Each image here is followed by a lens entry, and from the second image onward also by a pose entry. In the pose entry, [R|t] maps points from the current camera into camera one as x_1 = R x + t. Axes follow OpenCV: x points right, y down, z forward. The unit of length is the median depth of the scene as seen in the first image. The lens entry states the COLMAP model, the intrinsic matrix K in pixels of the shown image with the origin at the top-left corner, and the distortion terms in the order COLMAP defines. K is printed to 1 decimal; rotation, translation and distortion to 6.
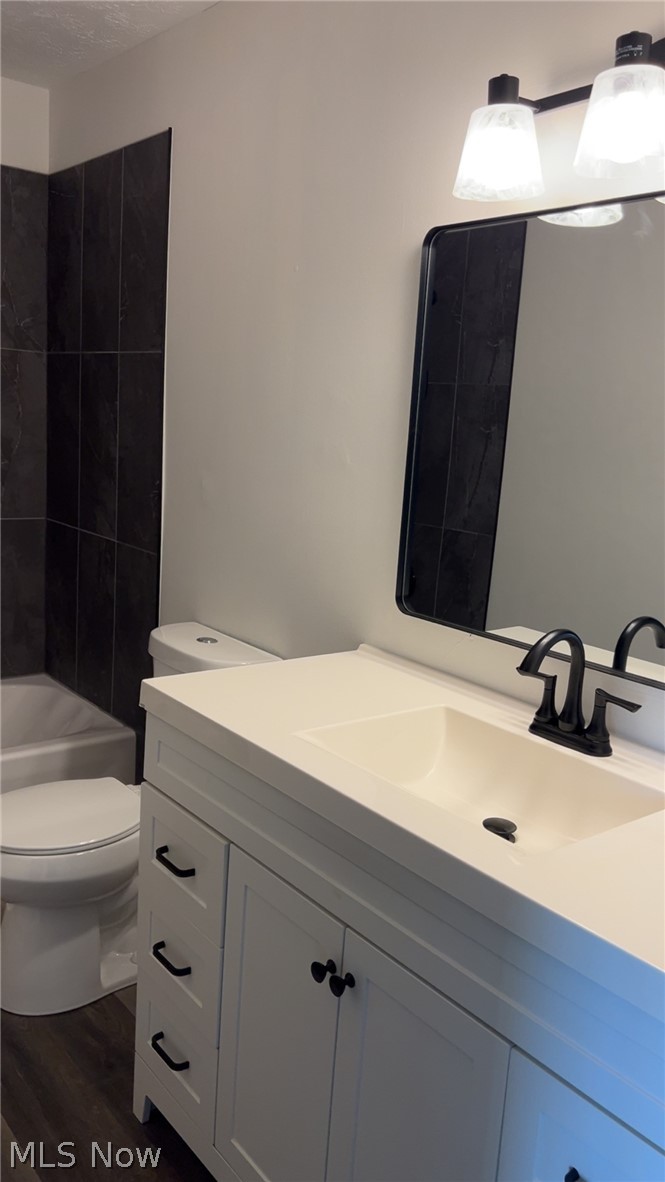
lens RADIAL K [[970.1, 0, 332.5], [0, 970.1, 591.0], [0, 0, 1]] dist [-0.000485, -0.000495]
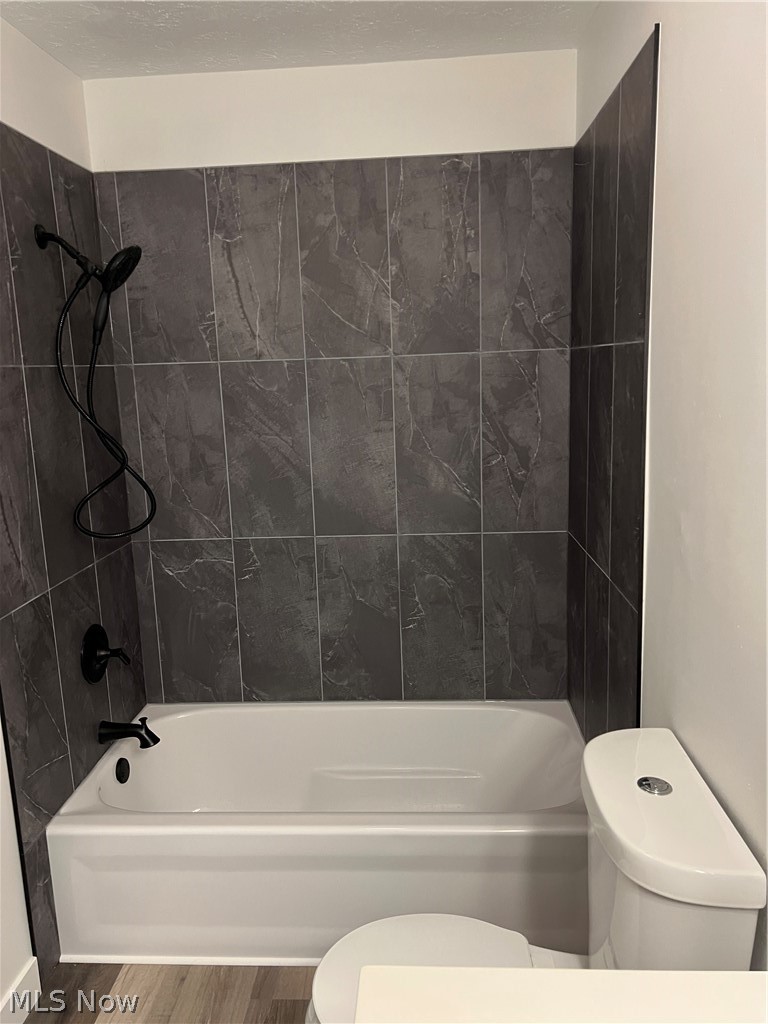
lens RADIAL K [[777.9, 0, 384.0], [0, 777.9, 512.0], [0, 0, 1]] dist [0.025157, -0.003976]
pose [[0.755753, 0.026748, -0.654310, 0.051074], [-0.034765, 0.999395, 0.000700, -0.091978], [0.653933, 0.022218, 0.756226, 0.356359]]
